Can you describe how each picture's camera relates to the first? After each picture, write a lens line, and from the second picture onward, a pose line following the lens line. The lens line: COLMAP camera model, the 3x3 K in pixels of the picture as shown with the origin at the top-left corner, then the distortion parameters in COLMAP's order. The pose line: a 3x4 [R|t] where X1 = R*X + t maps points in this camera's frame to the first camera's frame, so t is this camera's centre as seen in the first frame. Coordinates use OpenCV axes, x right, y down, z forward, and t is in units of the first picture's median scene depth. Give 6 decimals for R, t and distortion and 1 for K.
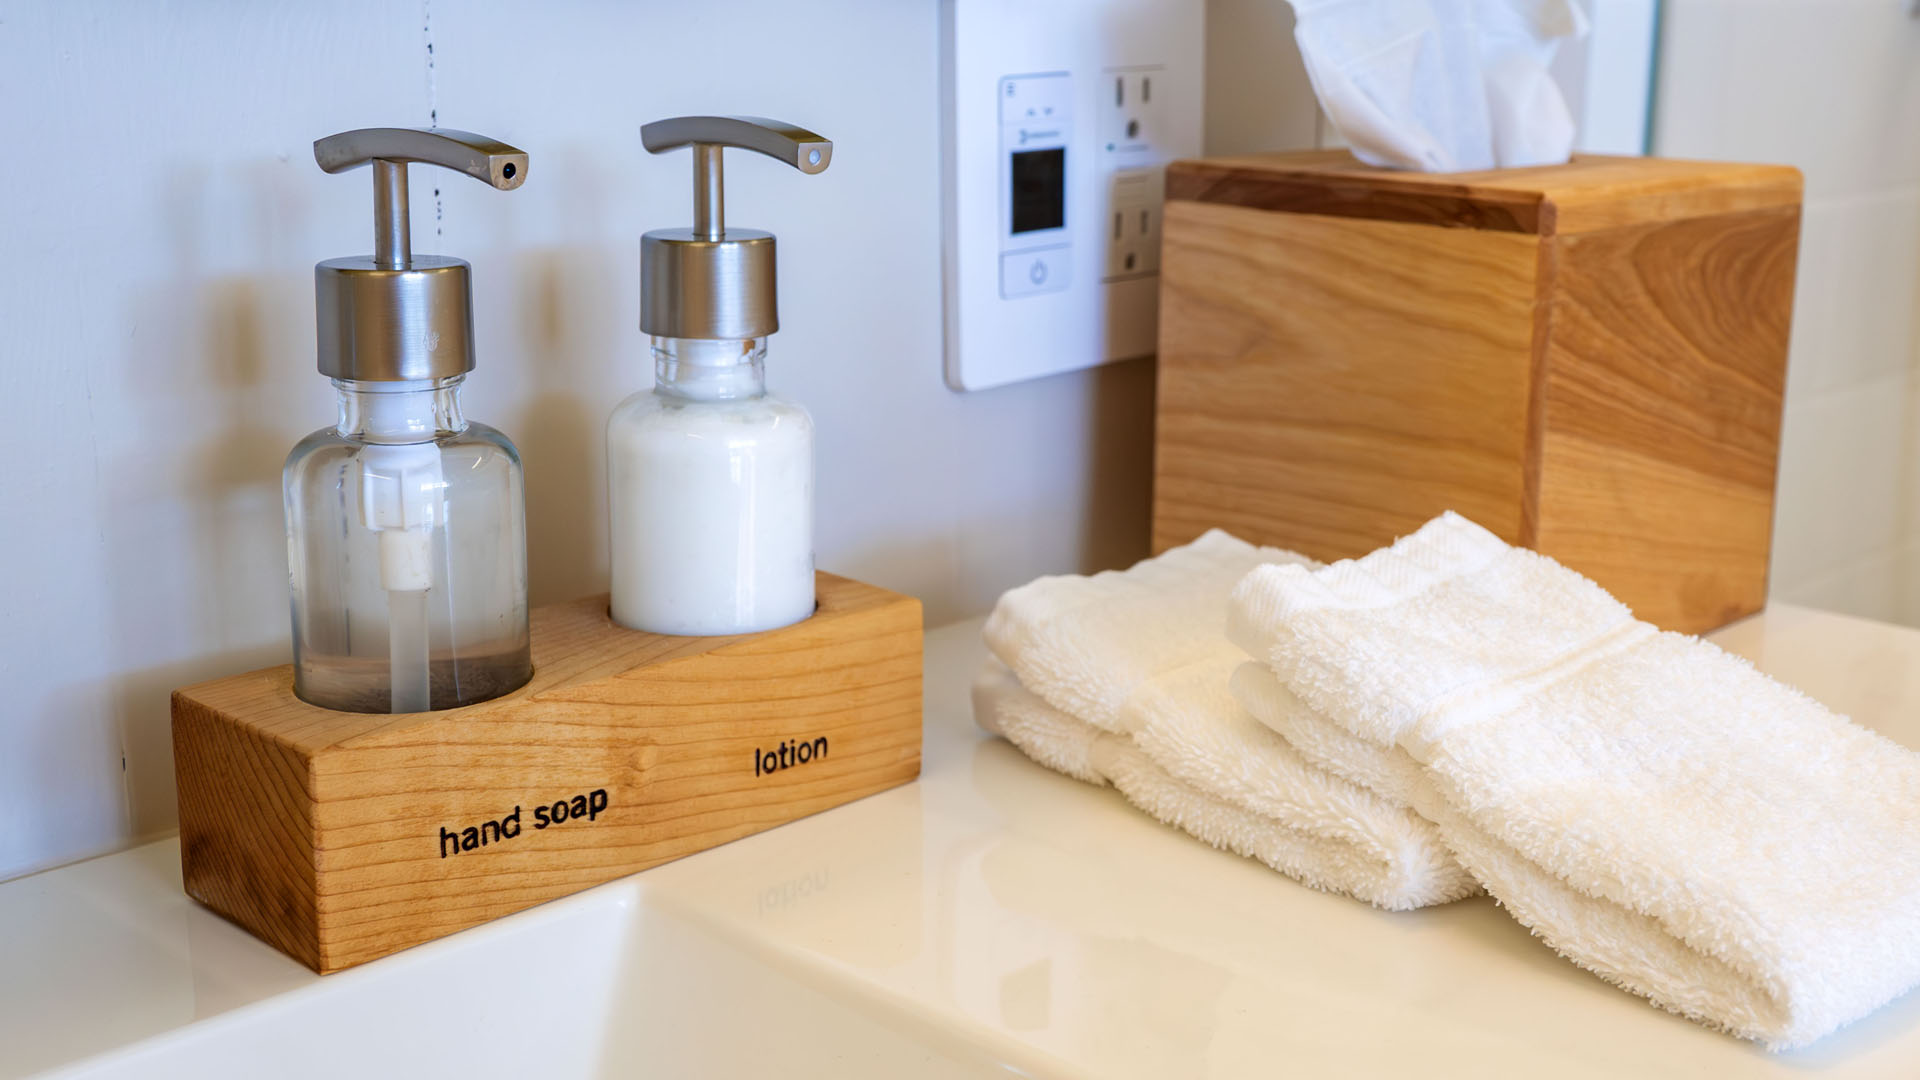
lens RADIAL K [[2379.0, 0, 960.0], [0, 2379.0, 540.0], [0, 0, 1]] dist [-0.000735, 0.000214]
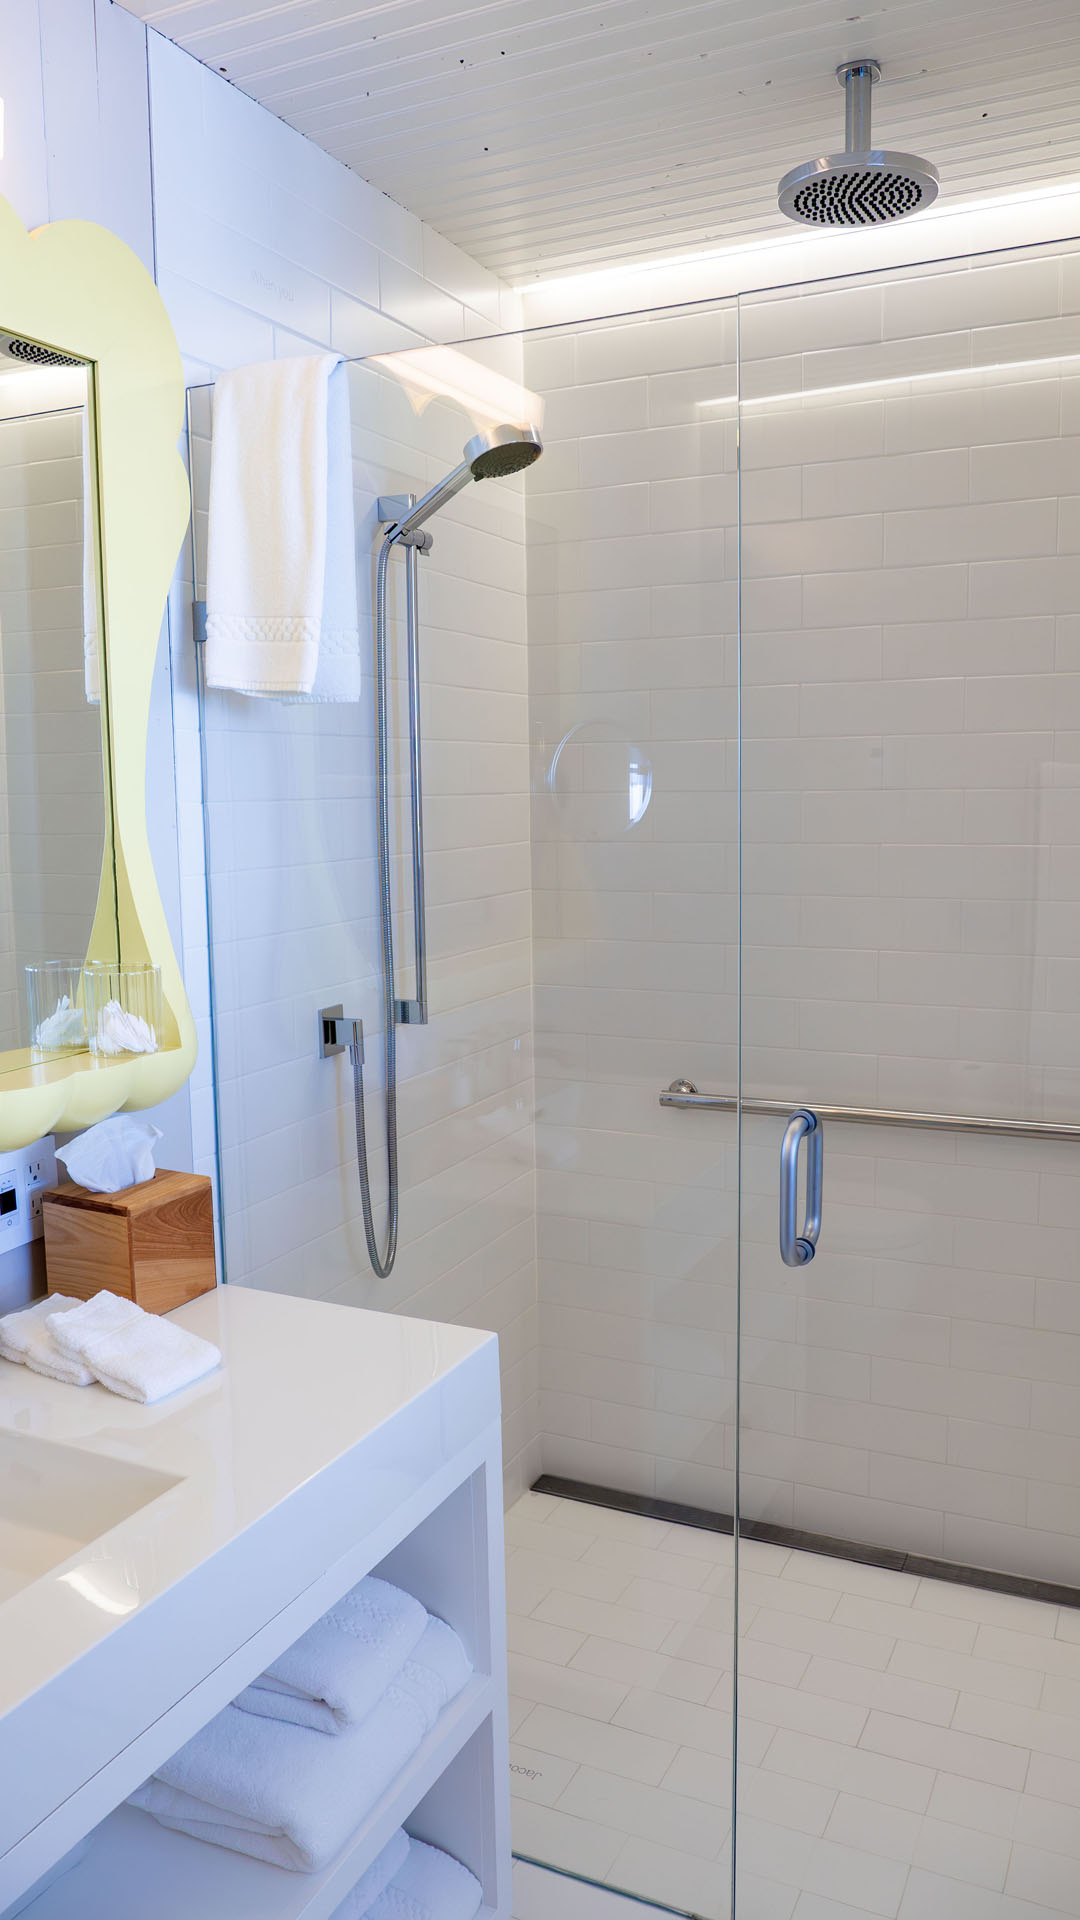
lens RADIAL K [[1370.7, 0, 540.0], [0, 1370.7, 960.0], [0, 0, 1]] dist [-0.069123, -0.000760]
pose [[0.939577, -0.053510, 0.338130, 0.139517], [0.096823, 0.988918, -0.112548, -0.234498], [-0.328360, 0.138486, 0.934345, -1.549013]]
